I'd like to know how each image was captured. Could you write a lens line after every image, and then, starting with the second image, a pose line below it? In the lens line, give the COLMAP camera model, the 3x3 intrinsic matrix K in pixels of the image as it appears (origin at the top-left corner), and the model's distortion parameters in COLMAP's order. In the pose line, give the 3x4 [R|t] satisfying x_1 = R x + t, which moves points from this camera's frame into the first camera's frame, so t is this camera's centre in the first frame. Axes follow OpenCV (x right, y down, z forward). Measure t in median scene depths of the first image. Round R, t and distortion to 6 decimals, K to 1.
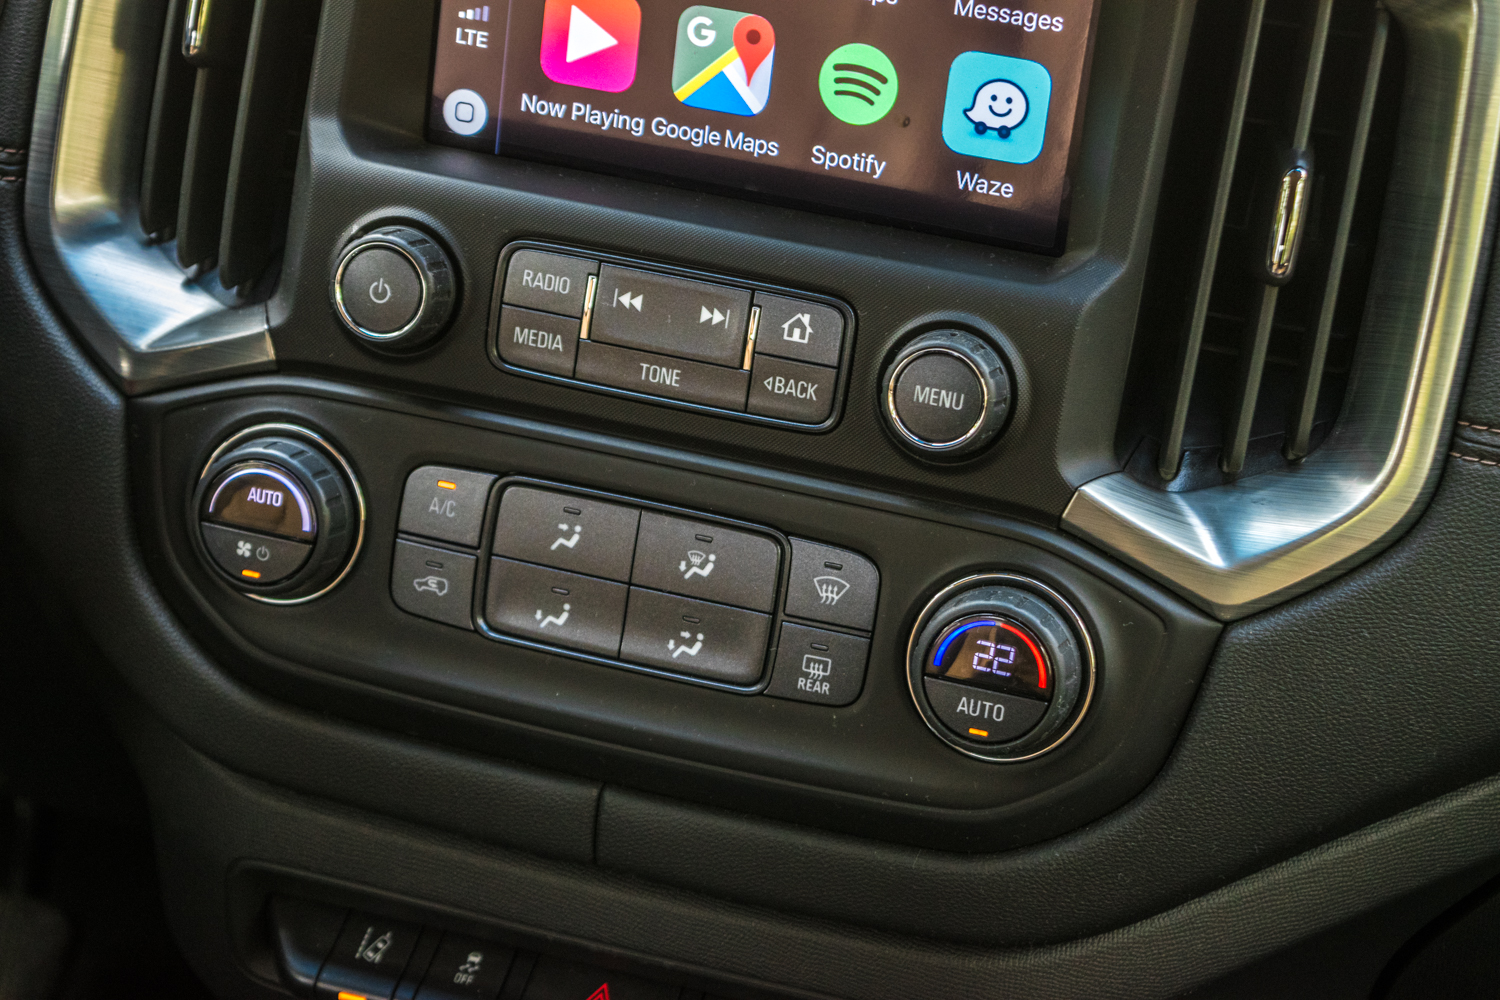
lens RADIAL K [[3423.0, 0, 750.0], [0, 3423.0, 500.0], [0, 0, 1]] dist [0.053139, 0.148708]
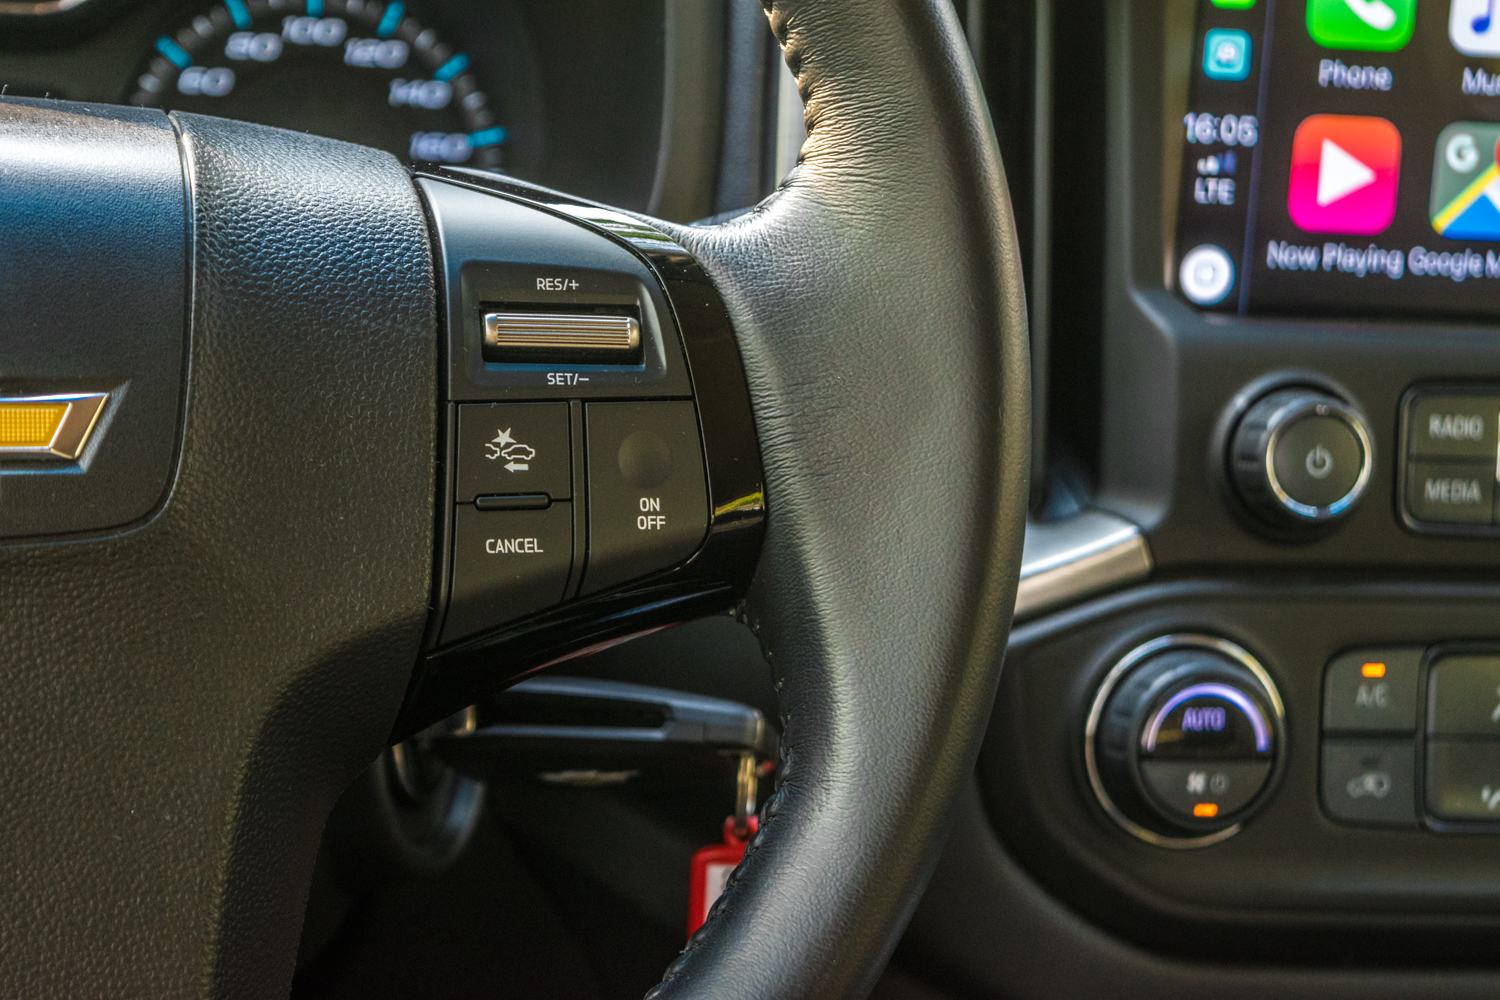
lens RADIAL K [[3423.0, 0, 750.0], [0, 3423.0, 500.0], [0, 0, 1]] dist [0.053139, 0.148708]
pose [[0.857173, -0.140058, 0.495620, -0.671860], [0.187213, 0.981218, -0.046500, -0.037092], [-0.479798, 0.132645, 0.867294, 0.297407]]
